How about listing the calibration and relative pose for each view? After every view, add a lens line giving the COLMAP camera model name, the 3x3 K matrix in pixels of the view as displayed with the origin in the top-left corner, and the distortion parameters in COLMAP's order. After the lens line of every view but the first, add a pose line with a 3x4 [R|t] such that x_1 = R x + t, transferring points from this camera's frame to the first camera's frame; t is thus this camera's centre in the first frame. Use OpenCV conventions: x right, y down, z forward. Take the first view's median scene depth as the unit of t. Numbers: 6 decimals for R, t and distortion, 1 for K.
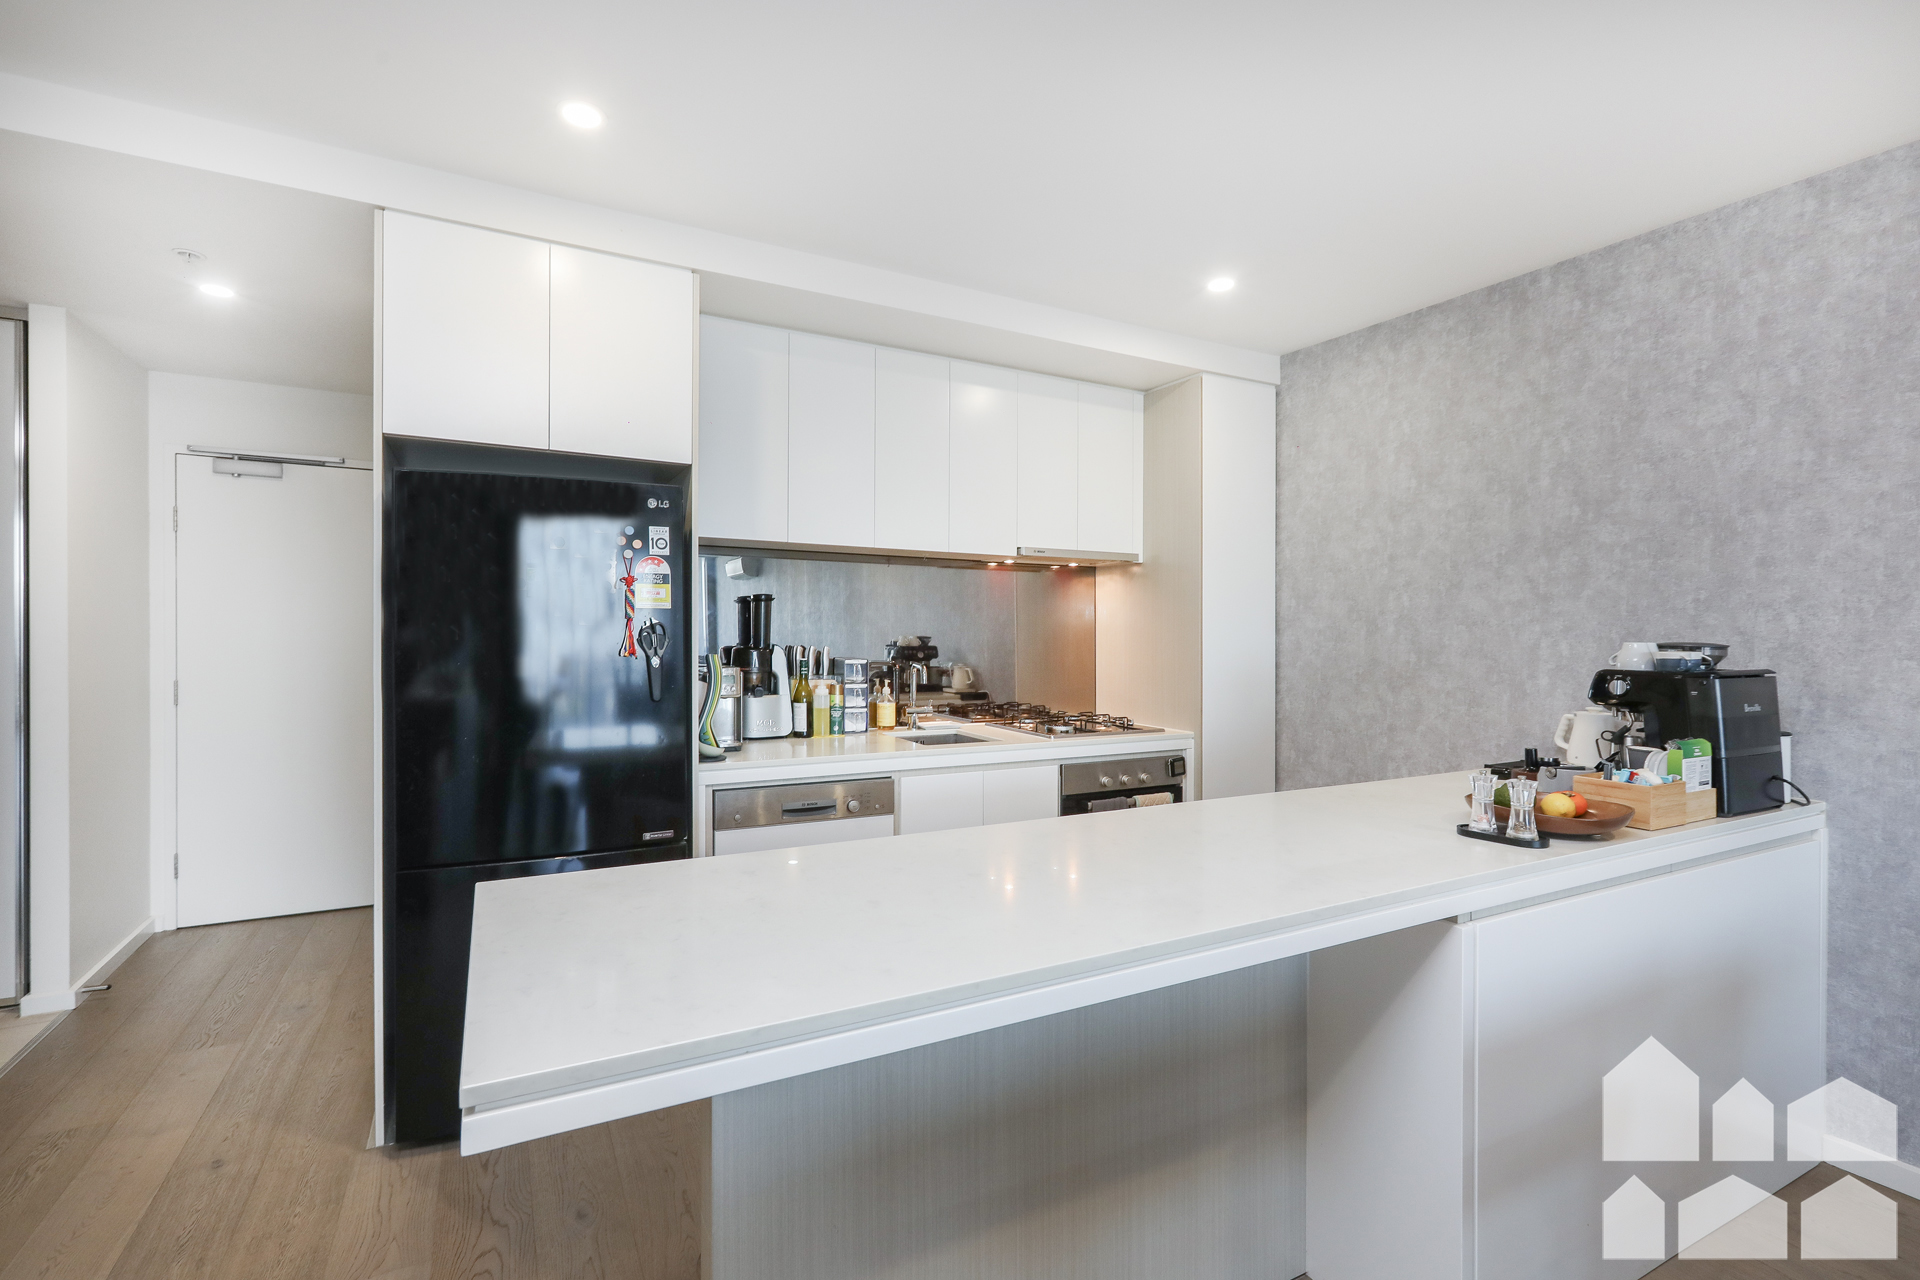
lens RADIAL K [[864.8, 0, 962.4], [0, 864.8, 641.0], [0, 0, 1]] dist [-0.000289, 0.001827]
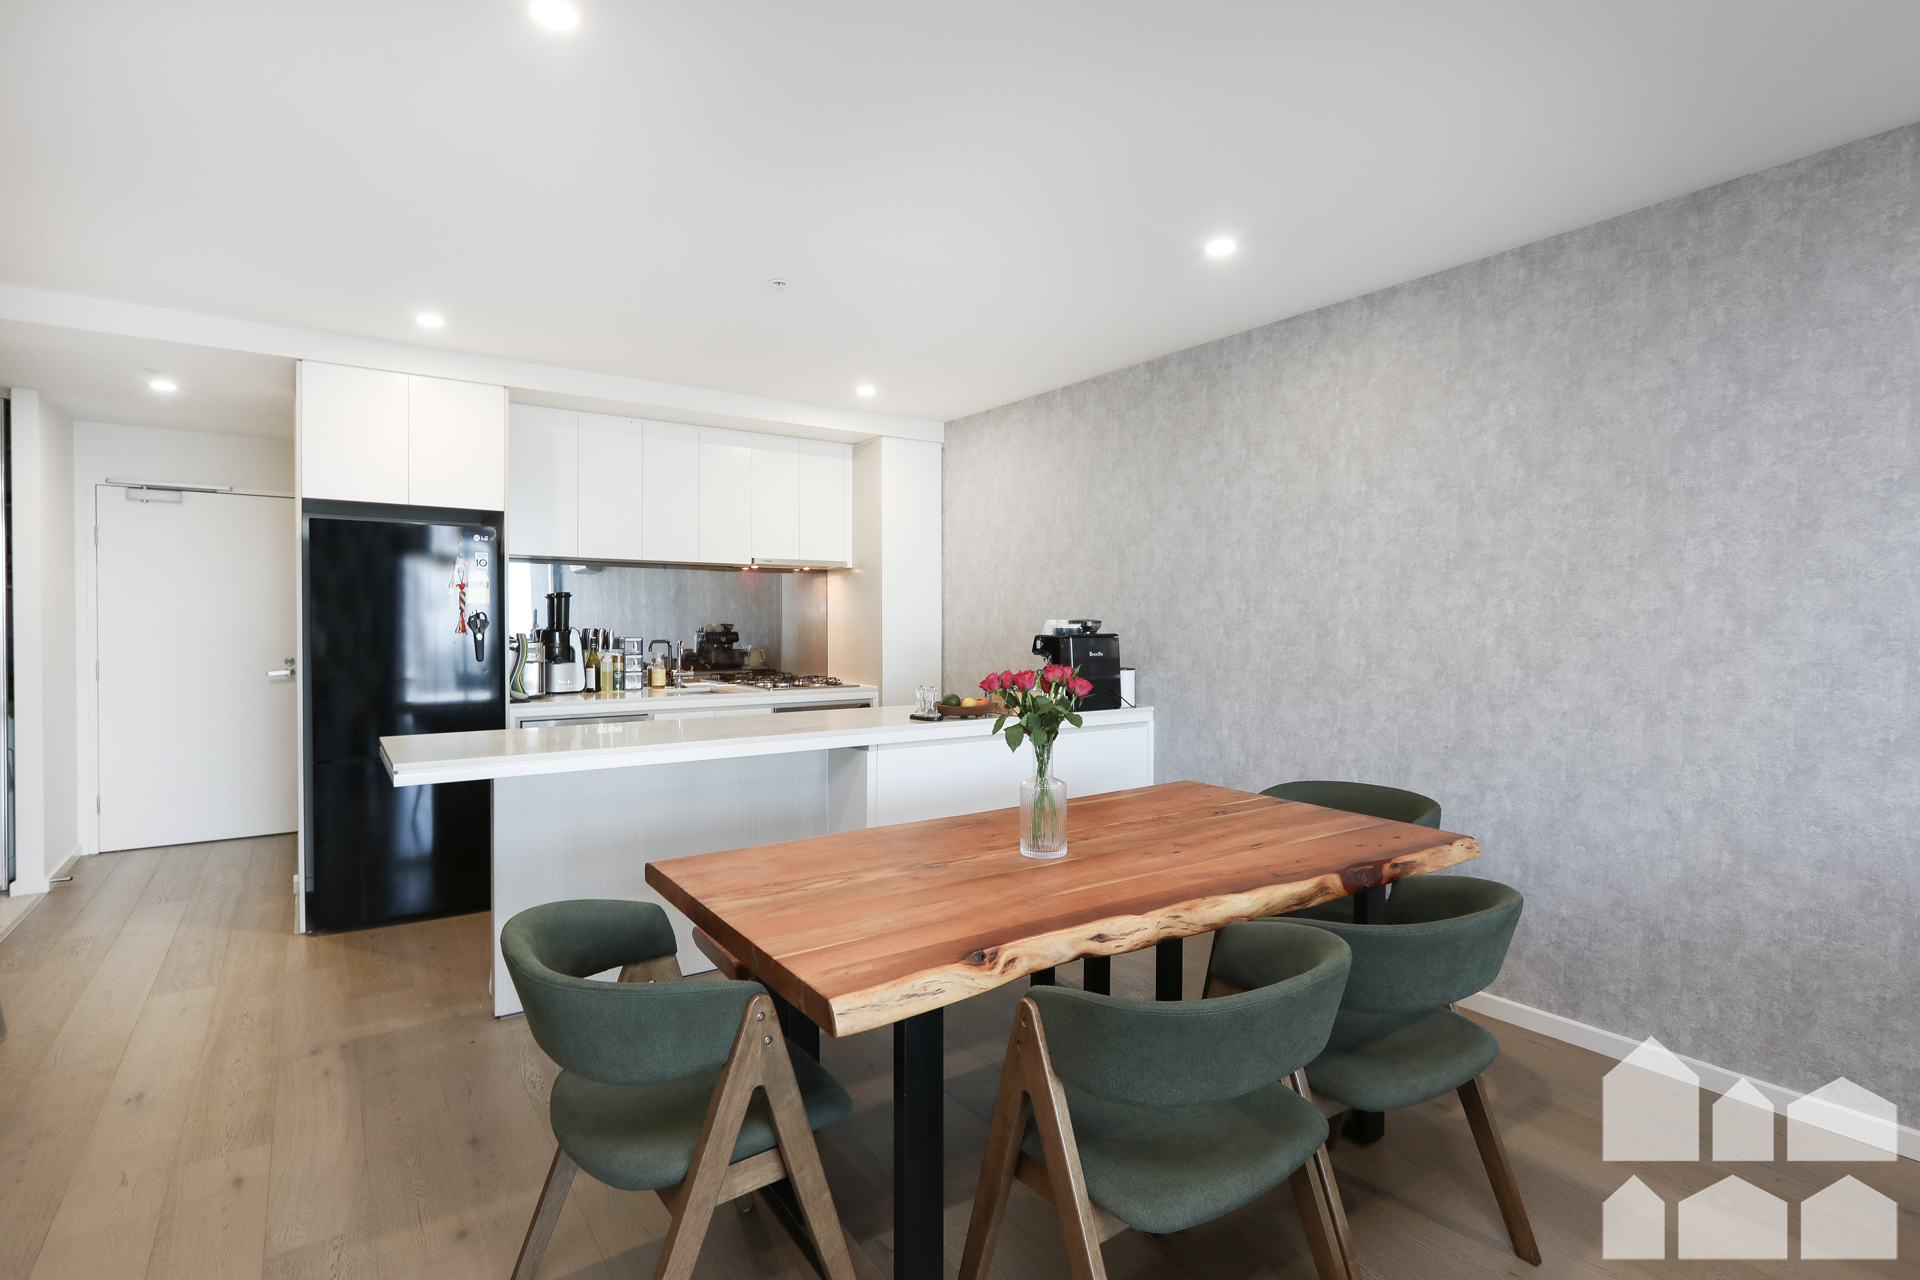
lens RADIAL K [[939.4, 0, 956.0], [0, 939.4, 626.4], [0, 0, 1]] dist [0.006403, -0.001962]
pose [[0.994905, -0.008556, 0.100458, 0.257245], [0.009332, 0.999930, -0.007259, 0.019135], [-0.100389, 0.008160, 0.994915, -0.607672]]
